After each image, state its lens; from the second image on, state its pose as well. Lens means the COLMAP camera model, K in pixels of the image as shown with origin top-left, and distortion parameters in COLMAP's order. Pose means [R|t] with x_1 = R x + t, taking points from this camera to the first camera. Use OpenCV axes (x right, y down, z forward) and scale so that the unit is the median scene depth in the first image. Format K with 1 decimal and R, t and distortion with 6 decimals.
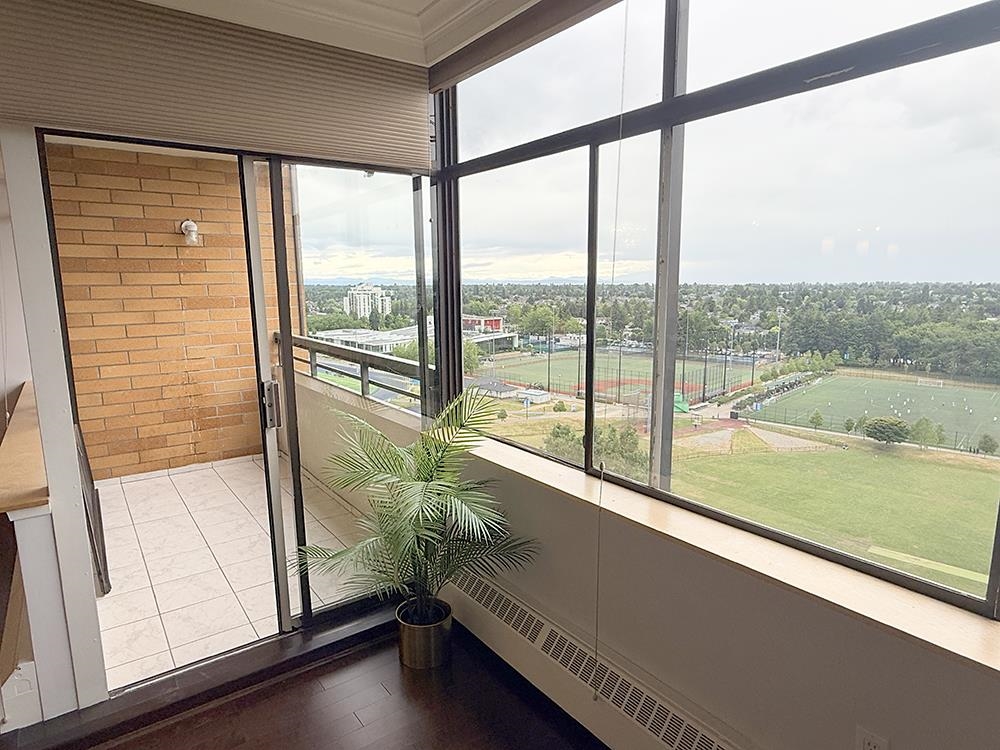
lens RADIAL K [[587.8, 0, 496.9], [0, 587.8, 383.5], [0, 0, 1]] dist [-0.004206, 0.001701]
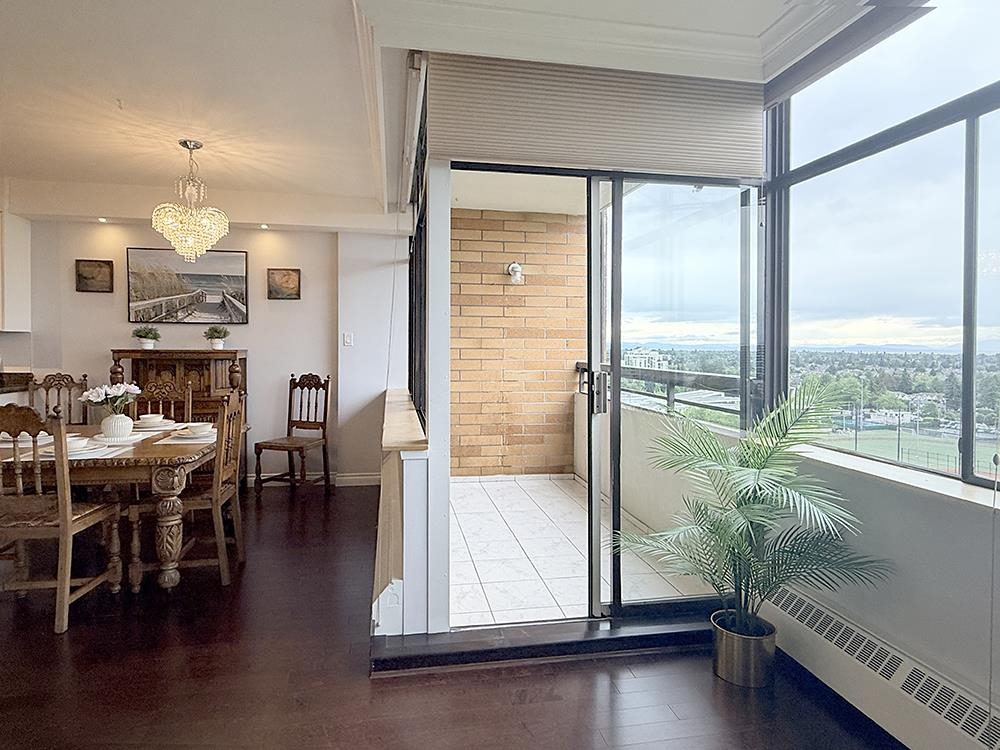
lens RADIAL K [[596.9, 0, 508.9], [0, 596.9, 357.0], [0, 0, 1]] dist [0.015483, -0.001069]
pose [[0.906258, 0.028705, -0.421748, -0.059106], [-0.093211, 0.986705, -0.133136, 0.111040], [0.412320, 0.159967, 0.896885, -0.056160]]
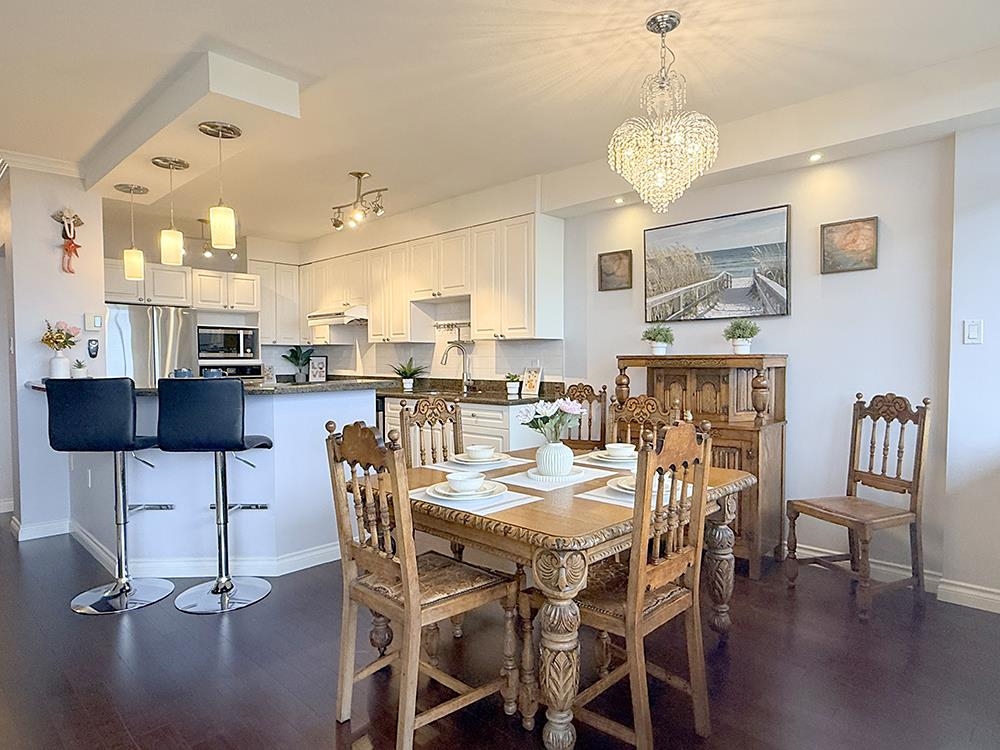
lens RADIAL K [[598.3, 0, 503.5], [0, 598.3, 387.1], [0, 0, 1]] dist [-0.003118, -0.000293]
pose [[0.173293, 0.057922, -0.983166, -0.473053], [-0.169842, 0.985071, 0.028098, 0.046834], [0.970115, 0.162114, 0.180544, 0.500162]]
